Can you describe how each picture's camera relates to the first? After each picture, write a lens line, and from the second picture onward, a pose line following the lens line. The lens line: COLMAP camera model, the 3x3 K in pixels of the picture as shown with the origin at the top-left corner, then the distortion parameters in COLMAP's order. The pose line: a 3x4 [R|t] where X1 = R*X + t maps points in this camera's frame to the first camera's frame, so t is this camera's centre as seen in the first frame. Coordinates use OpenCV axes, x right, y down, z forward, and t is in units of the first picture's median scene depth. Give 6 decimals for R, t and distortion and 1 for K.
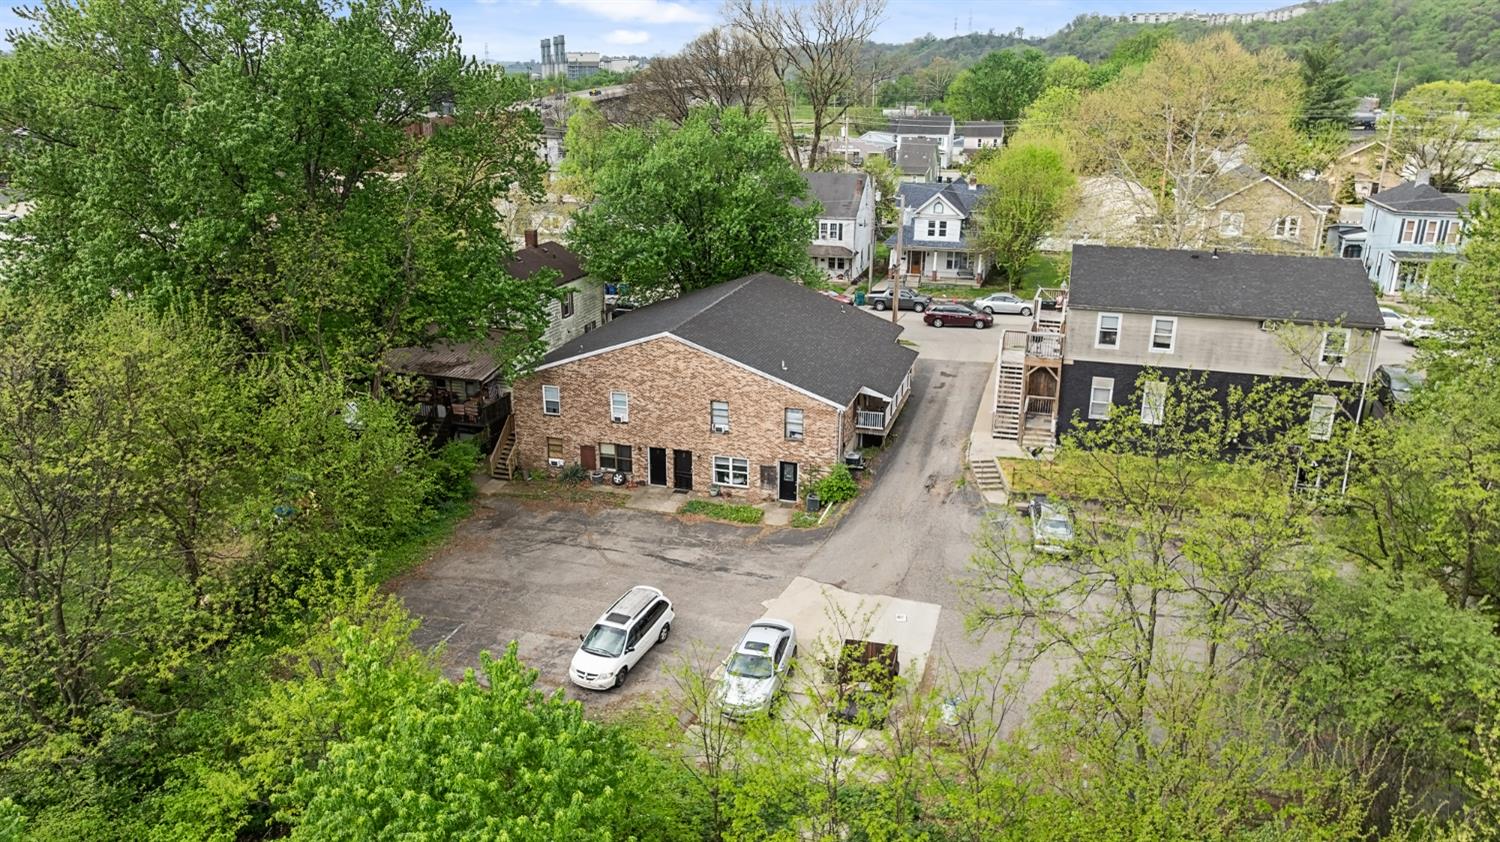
lens RADIAL K [[1057.1, 0, 749.4], [0, 1057.1, 425.0], [0, 0, 1]] dist [-0.029623, 0.026863]
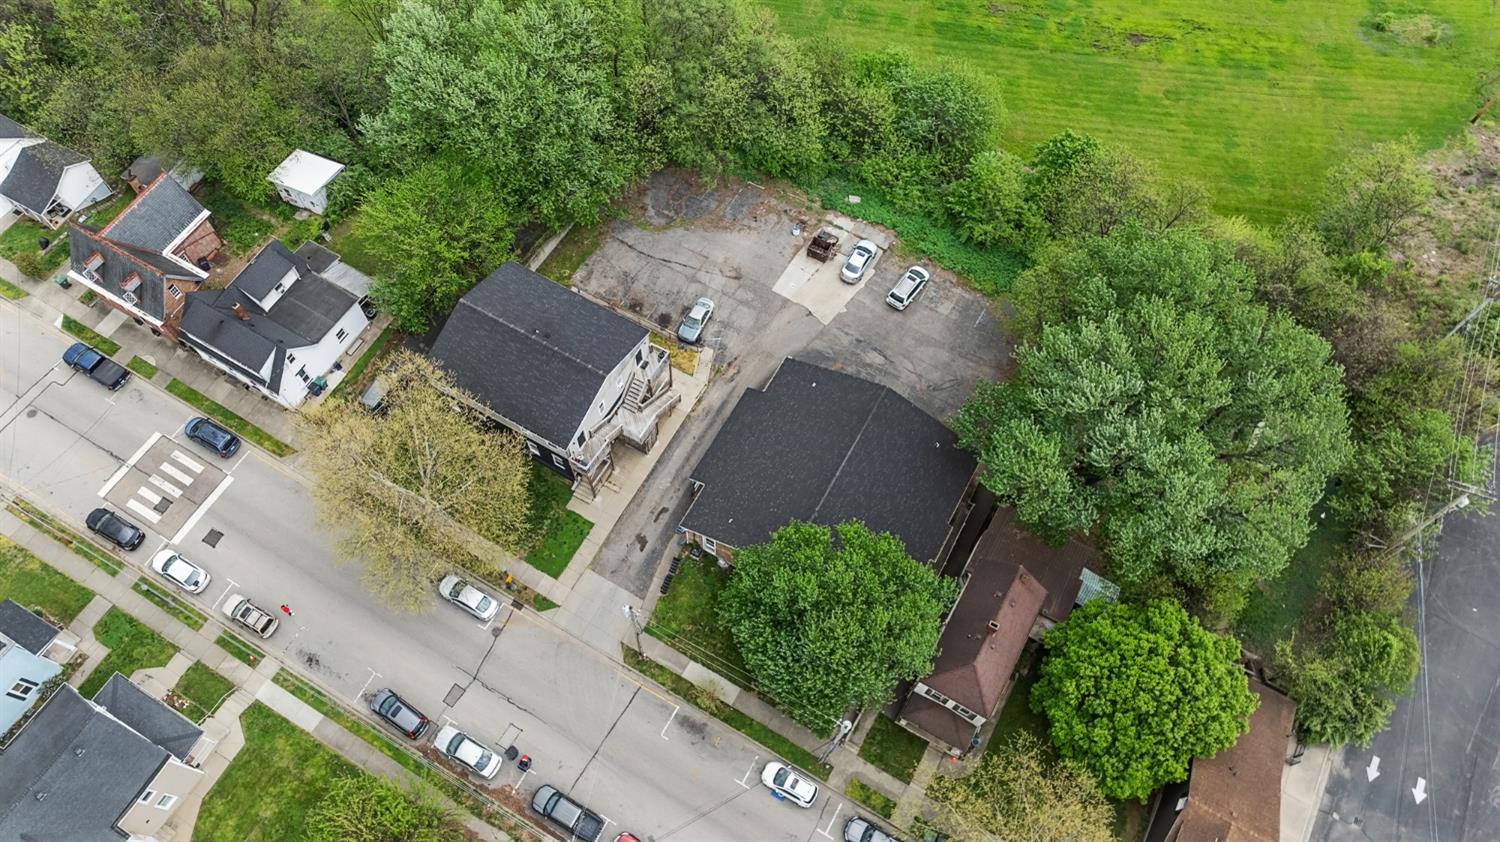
lens RADIAL K [[1057.1, 0, 746.6], [0, 1057.1, 420.8], [0, 0, 1]] dist [-0.029623, 0.026863]
pose [[-0.975942, -0.201458, 0.083377, -0.012579], [0.053161, 0.150997, 0.987104, -1.627675], [-0.211449, 0.967789, -0.136655, 1.257205]]
